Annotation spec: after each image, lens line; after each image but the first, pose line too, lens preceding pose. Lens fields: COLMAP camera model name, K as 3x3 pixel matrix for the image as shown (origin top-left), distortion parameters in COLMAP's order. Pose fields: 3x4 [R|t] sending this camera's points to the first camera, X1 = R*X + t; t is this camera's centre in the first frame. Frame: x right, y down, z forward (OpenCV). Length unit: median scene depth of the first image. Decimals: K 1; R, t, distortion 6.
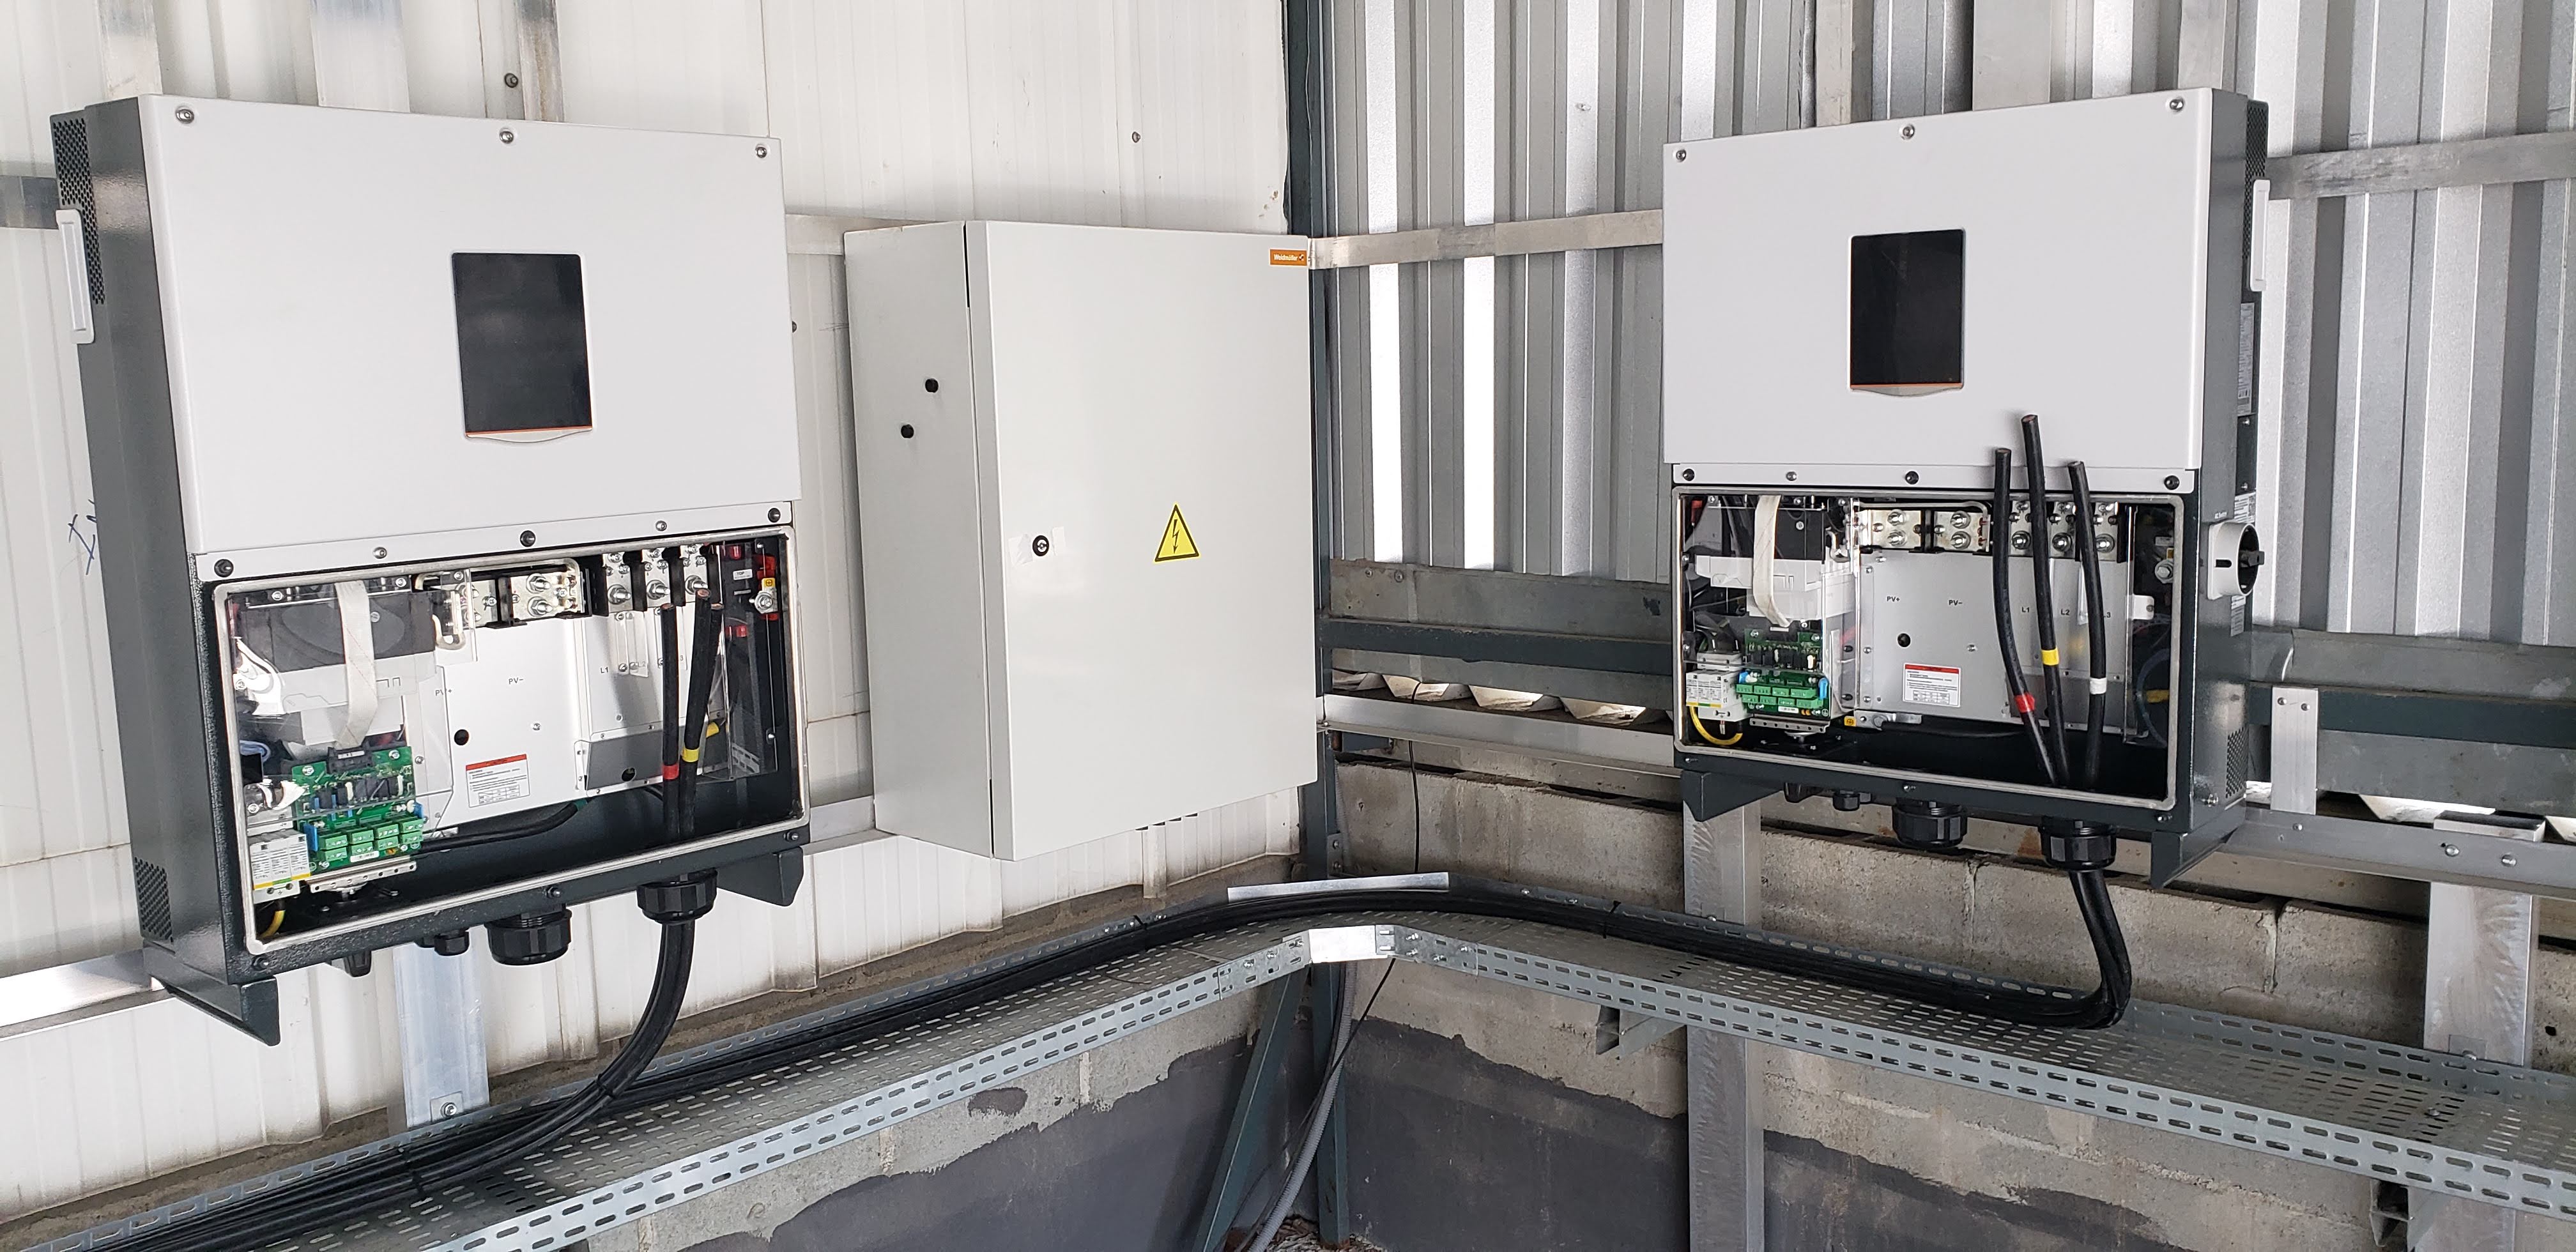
lens RADIAL K [[1942.0, 0, 1287.1], [0, 1942.0, 613.2], [0, 0, 1]] dist [0.006672, 0.002076]
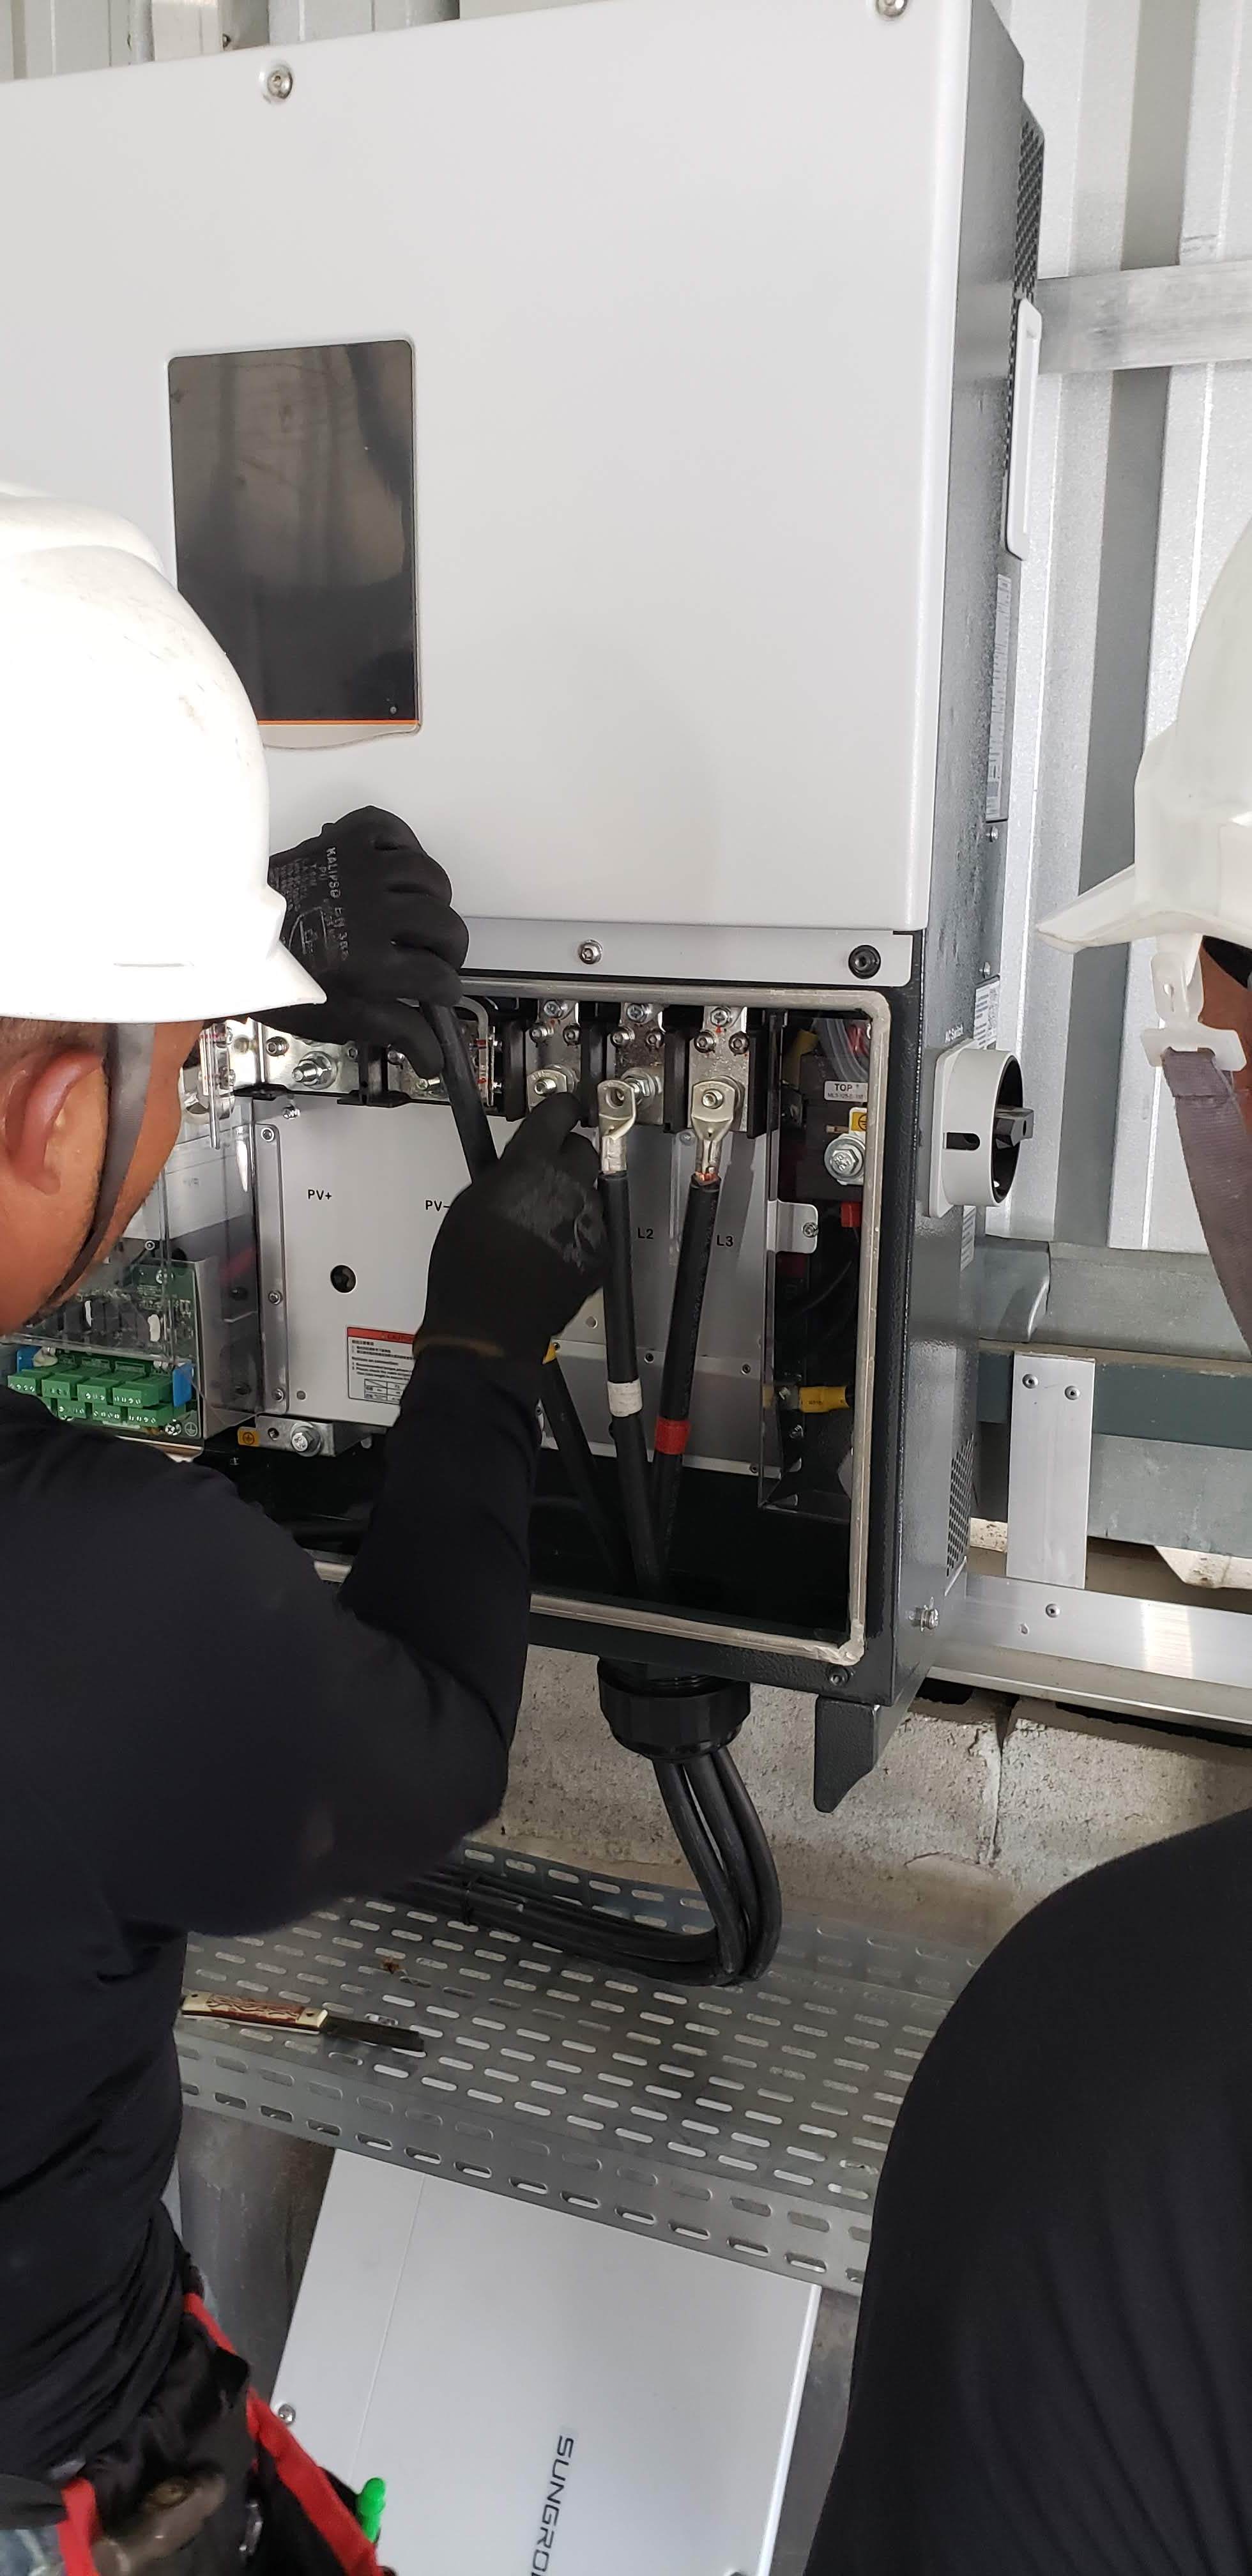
lens RADIAL K [[1942.0, 0, 618.9], [0, 1942.0, 1290.3], [0, 0, 1]] dist [0.006672, 0.002076]
pose [[0.936645, -0.049953, 0.346699, 0.232528], [0.009903, 0.993160, 0.116343, -0.042467], [-0.350139, -0.105538, 0.930733, 0.569018]]
